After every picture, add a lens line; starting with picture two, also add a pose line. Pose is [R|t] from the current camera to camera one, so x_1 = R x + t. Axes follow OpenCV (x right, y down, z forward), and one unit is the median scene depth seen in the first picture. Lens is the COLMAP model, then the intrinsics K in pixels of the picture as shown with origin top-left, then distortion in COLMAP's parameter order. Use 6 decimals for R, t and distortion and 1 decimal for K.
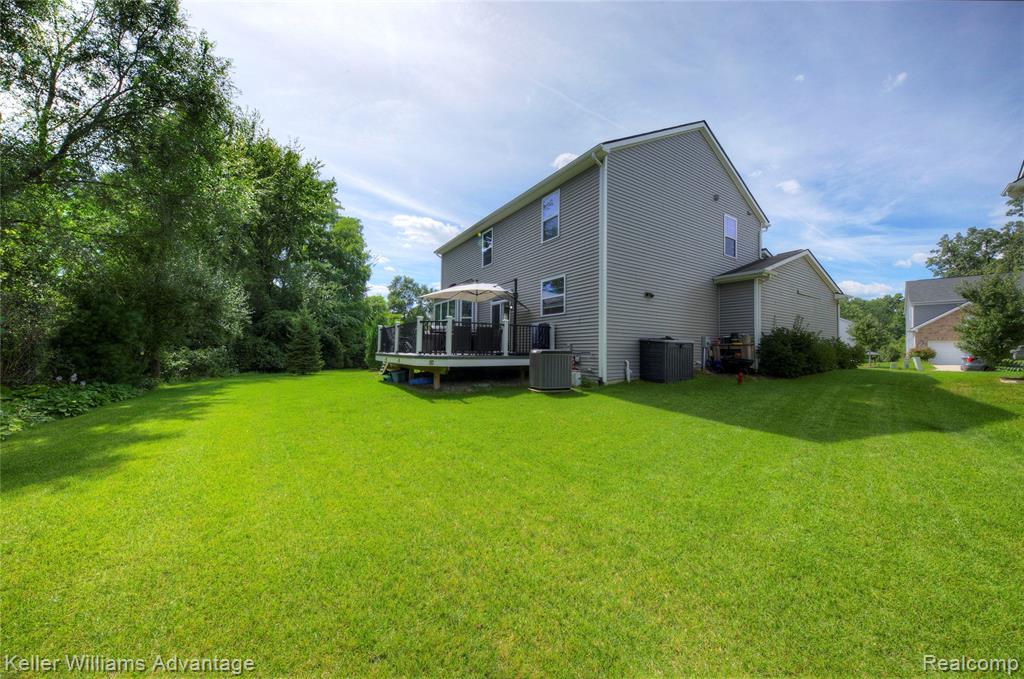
lens RADIAL K [[353.5, 0, 513.6], [0, 353.5, 344.5], [0, 0, 1]] dist [0.021613, -0.010382]
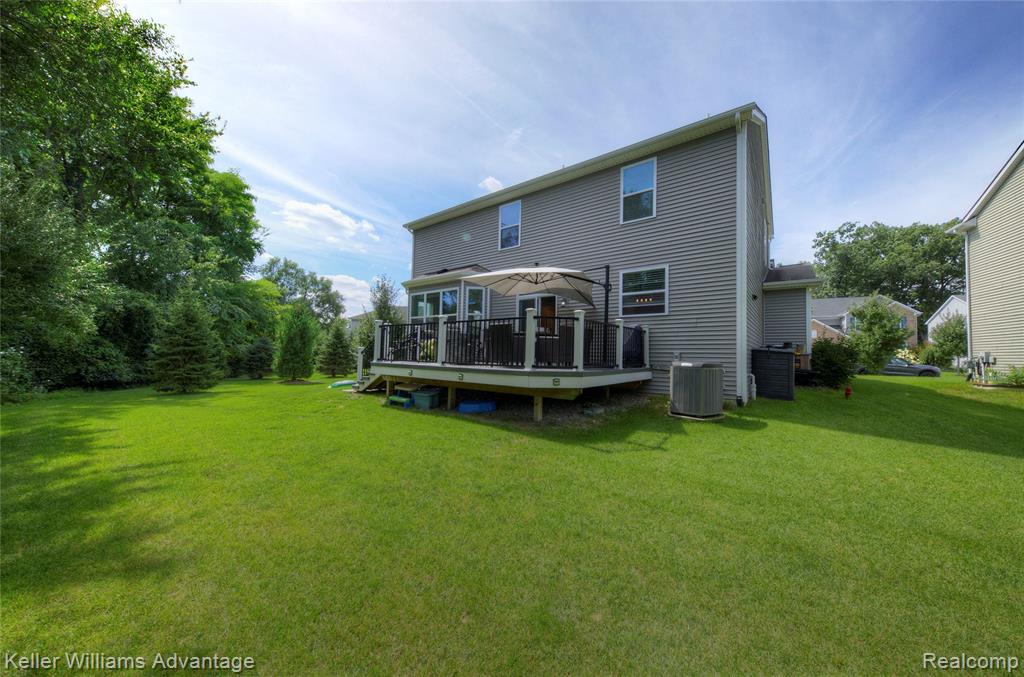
lens RADIAL K [[353.5, 0, 513.6], [0, 353.5, 343.5], [0, 0, 1]] dist [0.021613, -0.010382]
pose [[0.943579, 0.016830, 0.330719, -0.401868], [-0.014711, 0.999852, -0.008909, -0.009325], [-0.330820, 0.003541, 0.943687, 0.334981]]
